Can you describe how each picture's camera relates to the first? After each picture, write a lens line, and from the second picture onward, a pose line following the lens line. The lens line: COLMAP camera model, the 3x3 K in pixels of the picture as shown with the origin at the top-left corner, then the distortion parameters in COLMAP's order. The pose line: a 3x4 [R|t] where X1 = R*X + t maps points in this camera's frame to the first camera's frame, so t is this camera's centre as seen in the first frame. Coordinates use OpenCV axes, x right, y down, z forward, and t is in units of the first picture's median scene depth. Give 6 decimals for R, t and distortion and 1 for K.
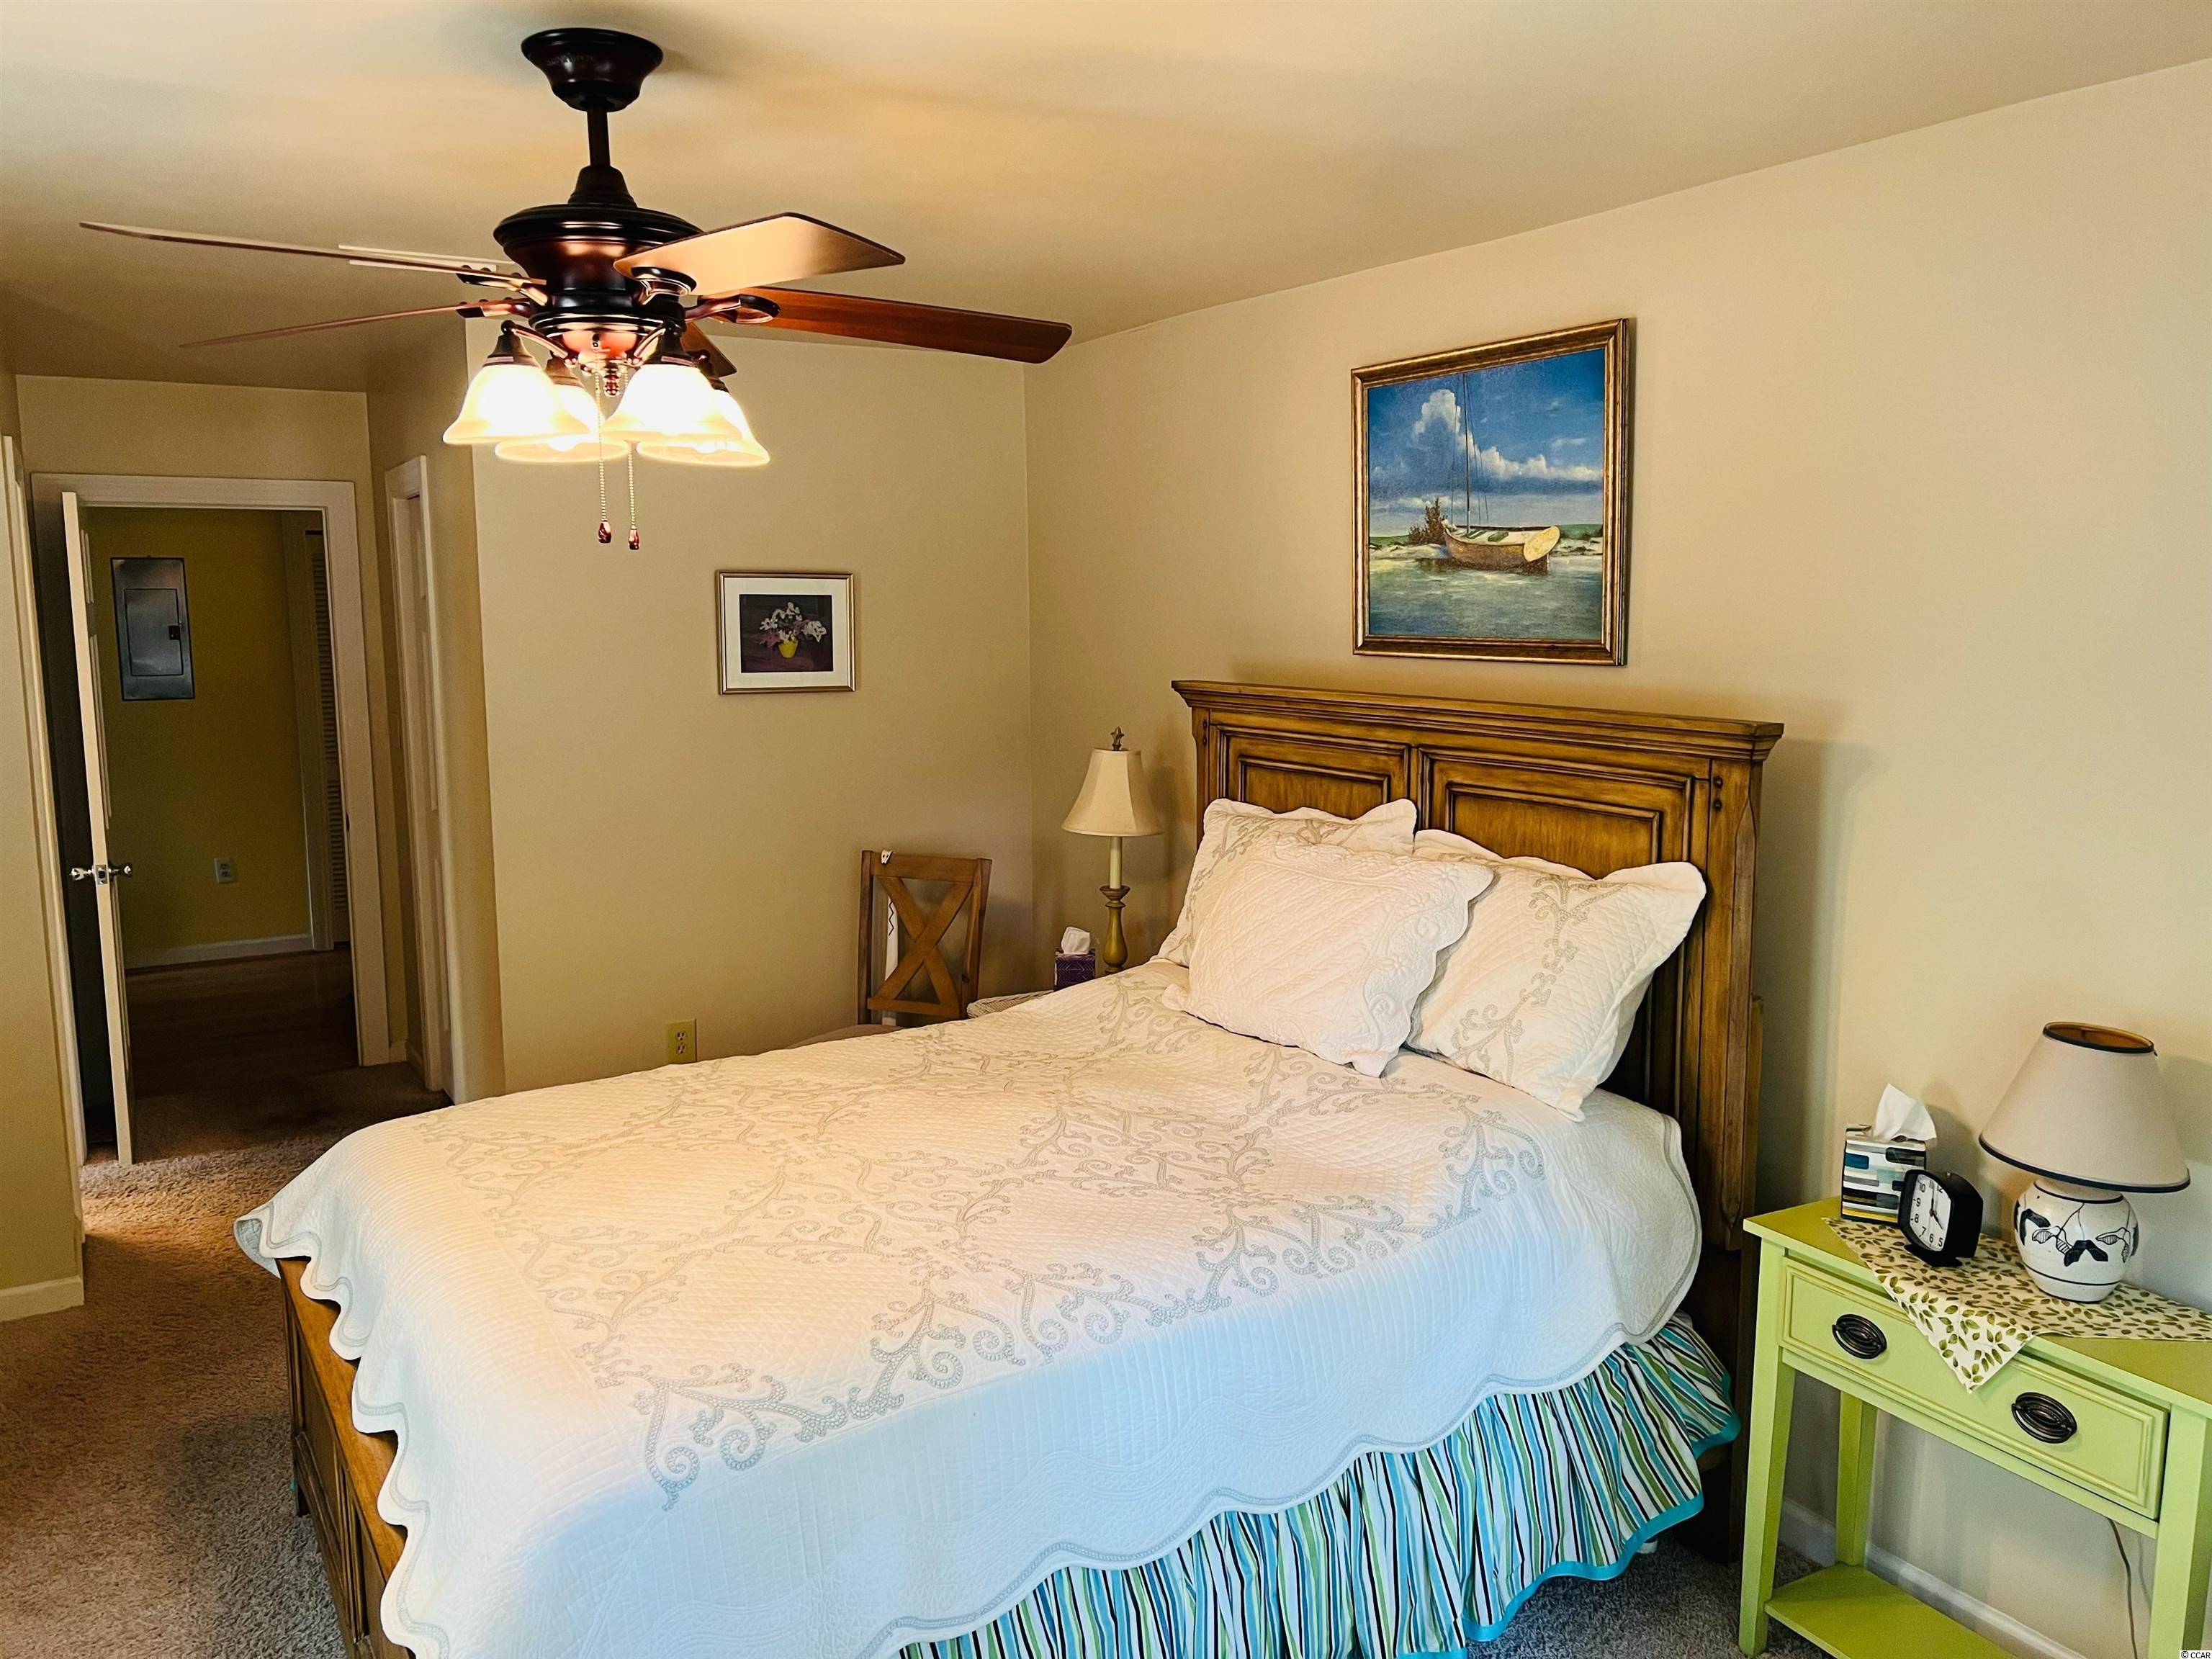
lens RADIAL K [[1641.4, 0, 1127.7], [0, 1641.4, 834.4], [0, 0, 1]] dist [0.046636, -0.059810]
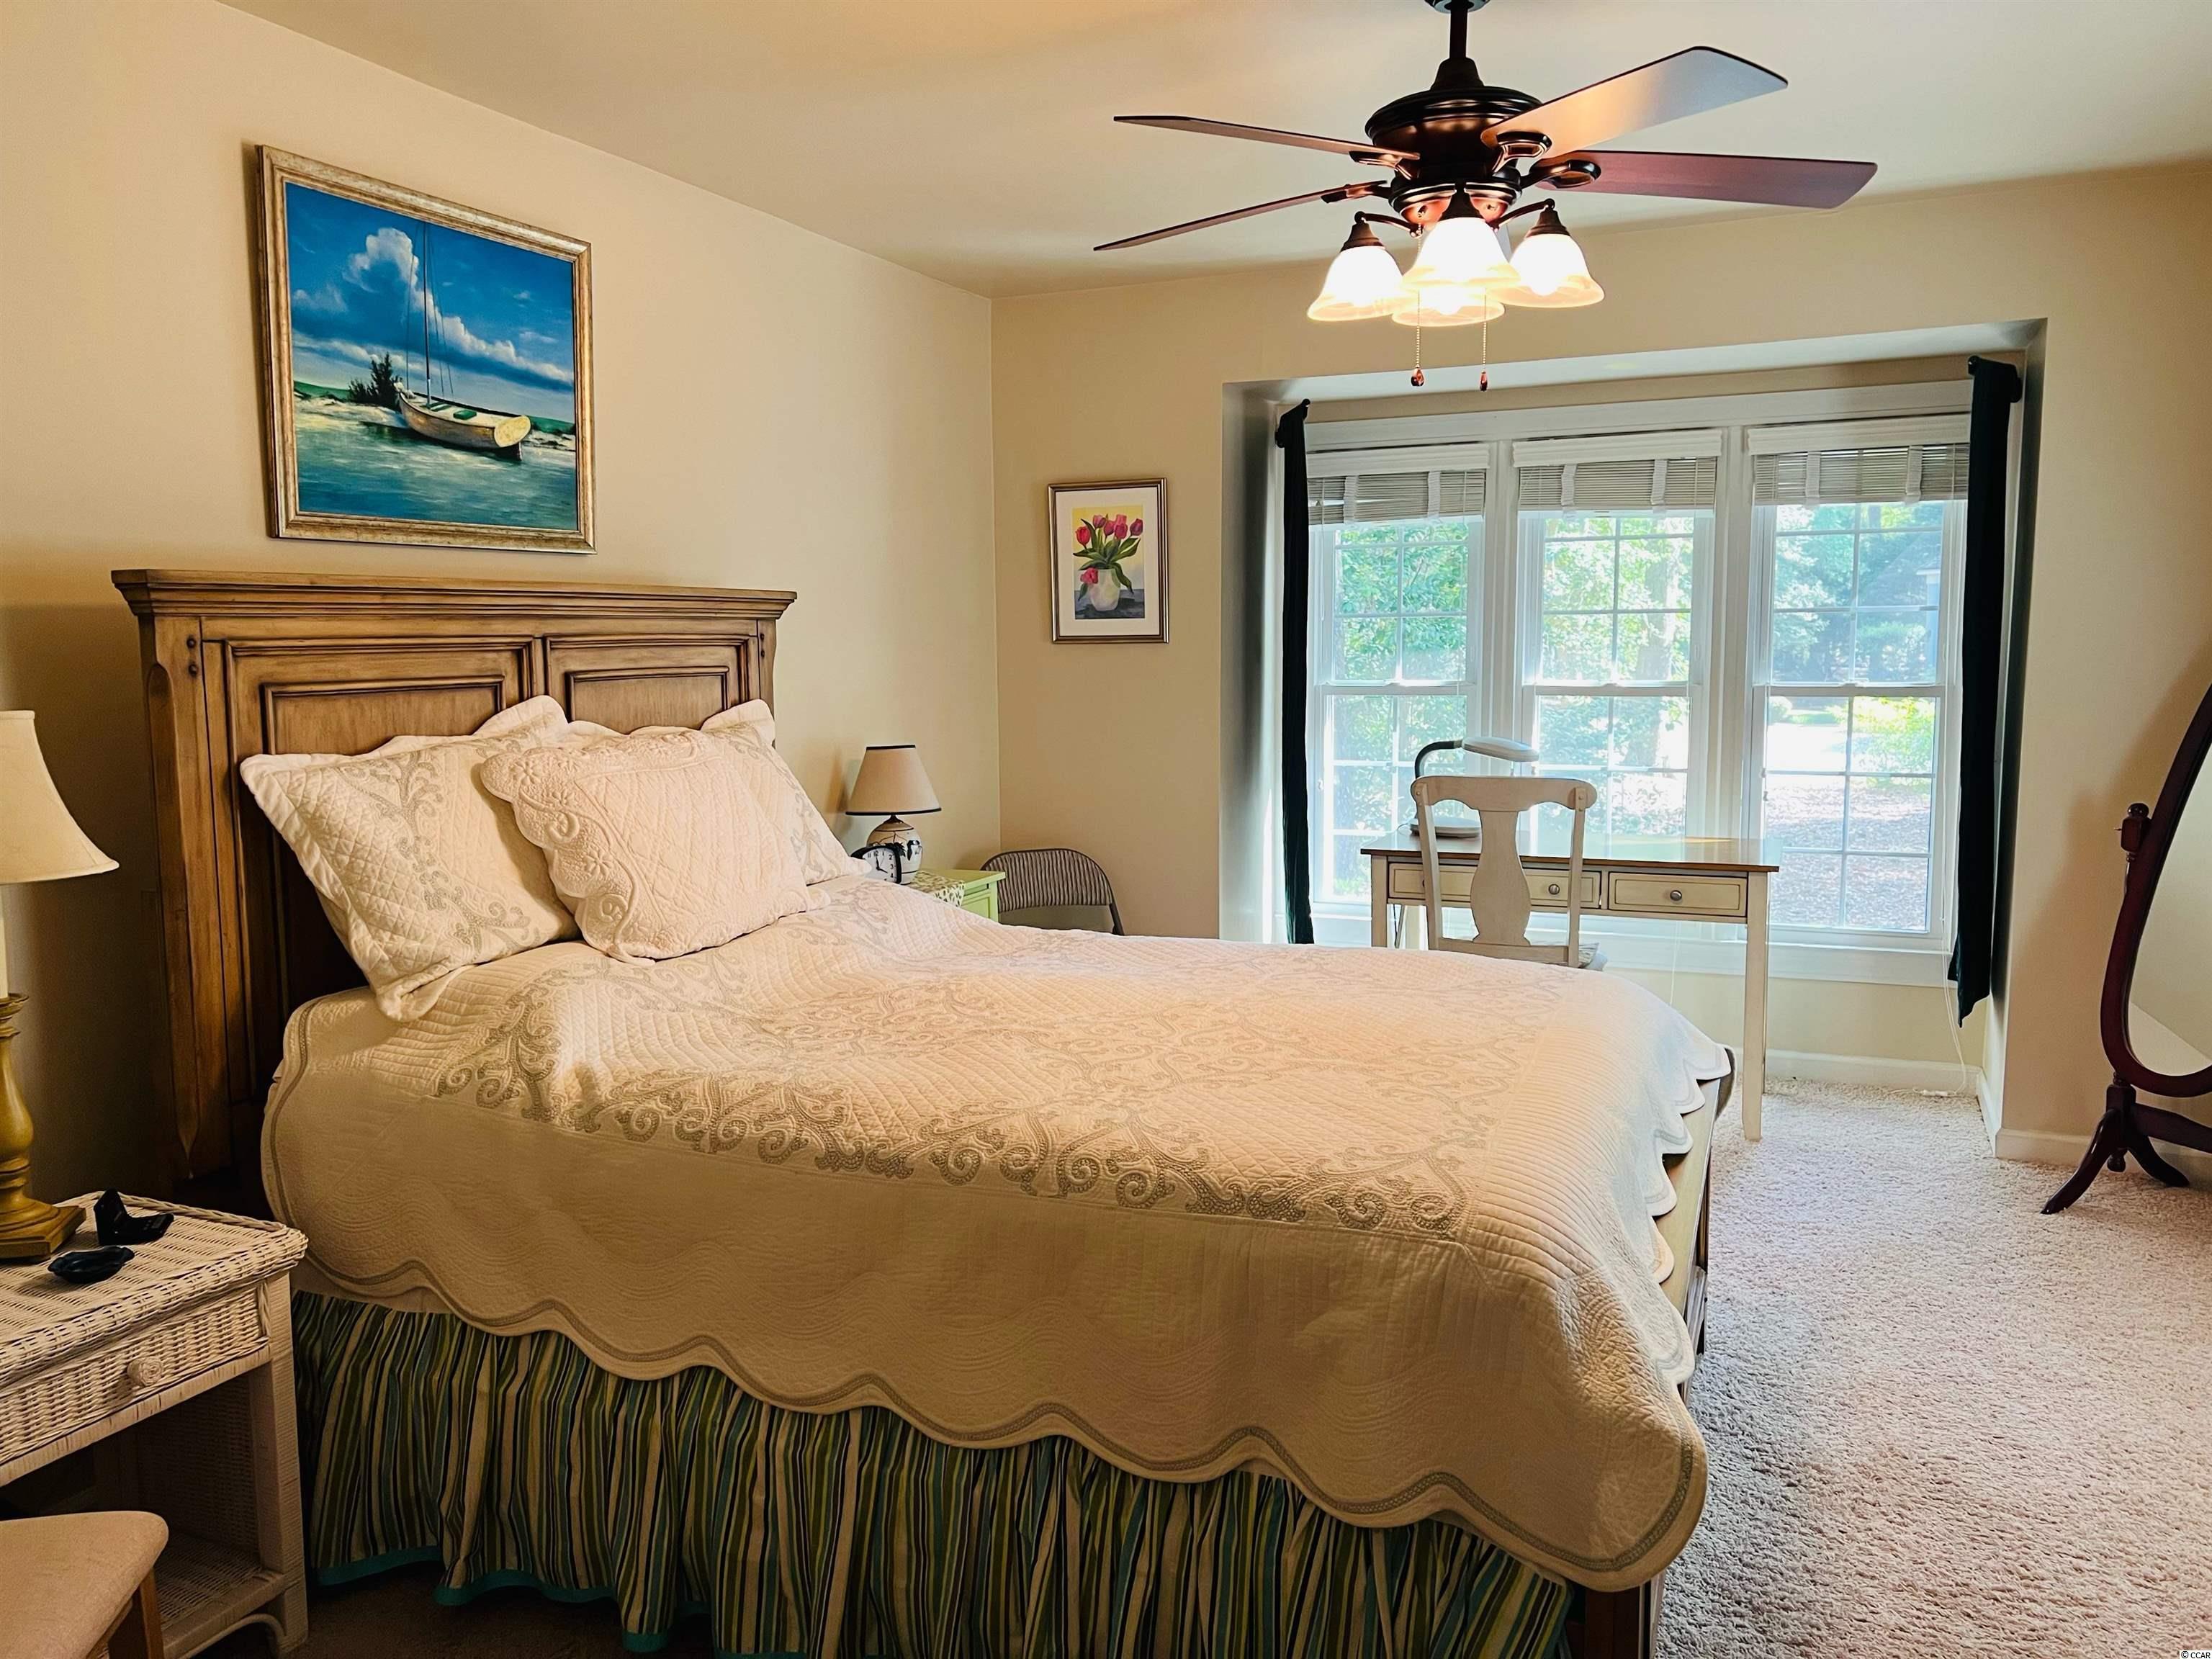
lens RADIAL K [[1651.5, 0, 1105.6], [0, 1651.5, 821.4], [0, 0, 1]] dist [0.037699, -0.051723]
pose [[-0.580318, -0.093355, 0.809022, -0.768542], [0.122417, 0.972121, 0.199987, -0.099668], [-0.805137, 0.215094, -0.552711, 1.271925]]
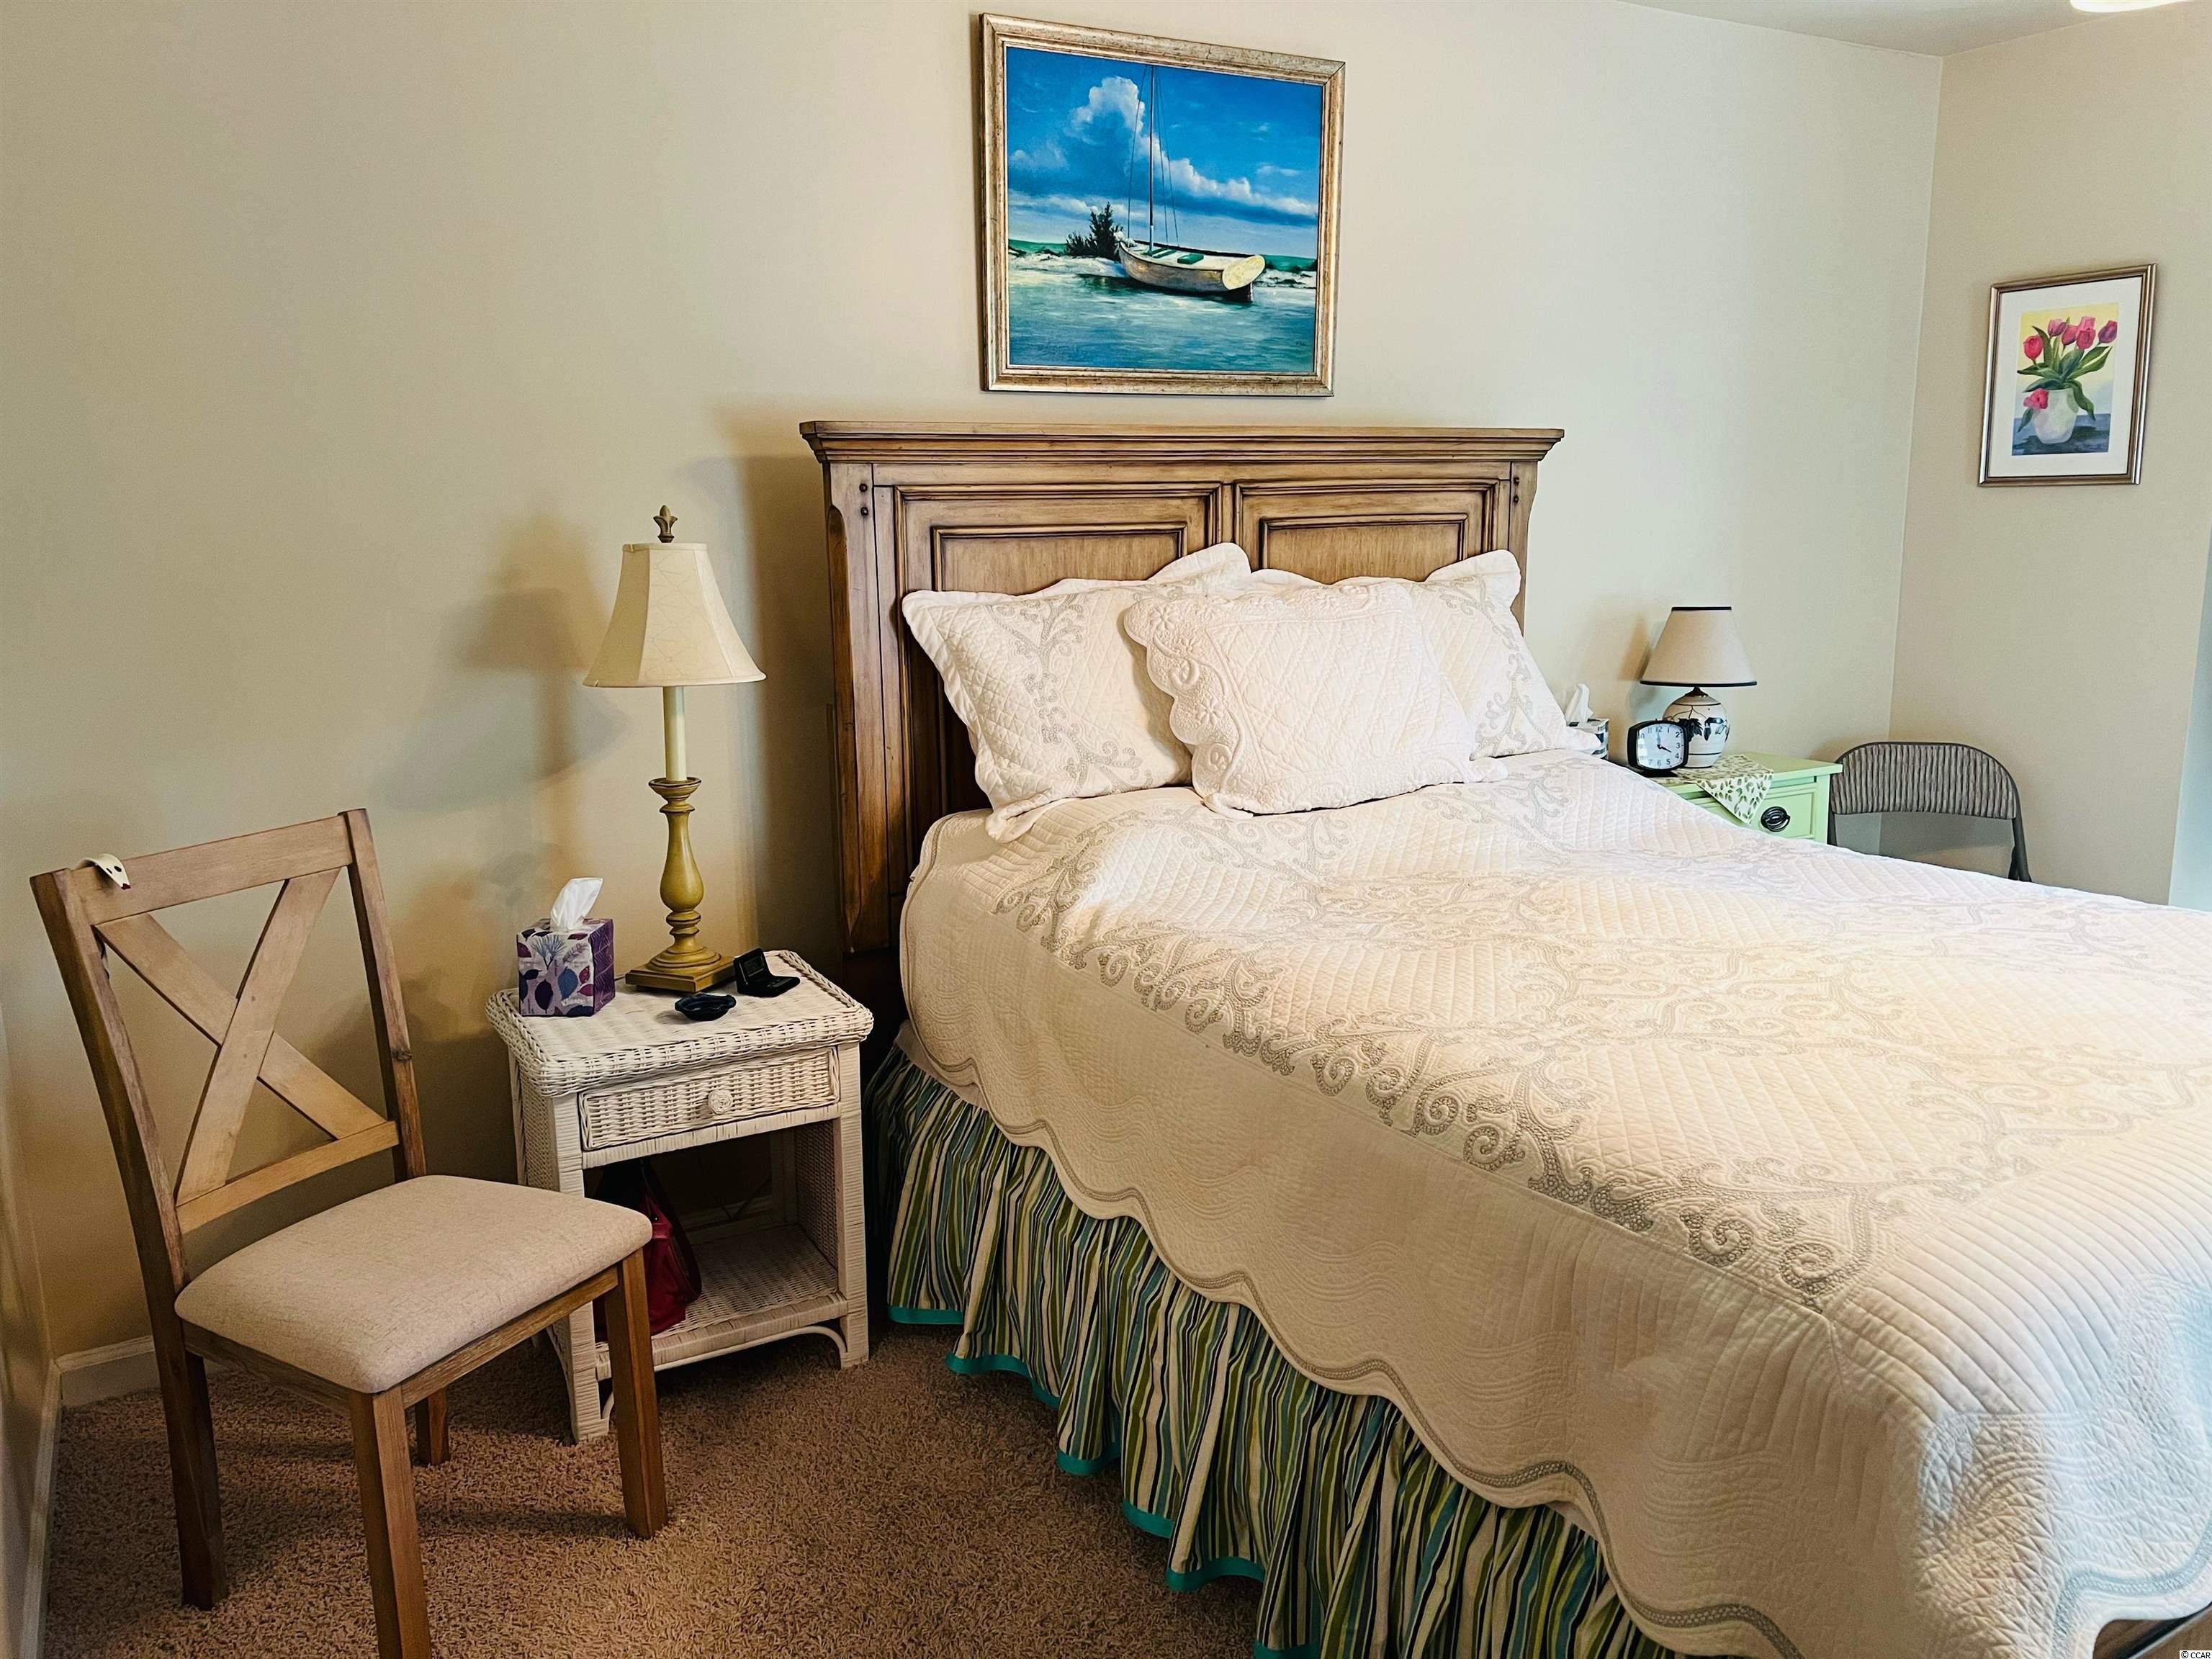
lens RADIAL K [[1642.5, 0, 1103.0], [0, 1642.5, 839.3], [0, 0, 1]] dist [0.070308, -0.130298]
pose [[0.030223, -0.207361, 0.977798, -0.771885], [0.156030, 0.967231, 0.200297, -0.056067], [-0.987290, 0.146512, 0.061587, 1.034506]]
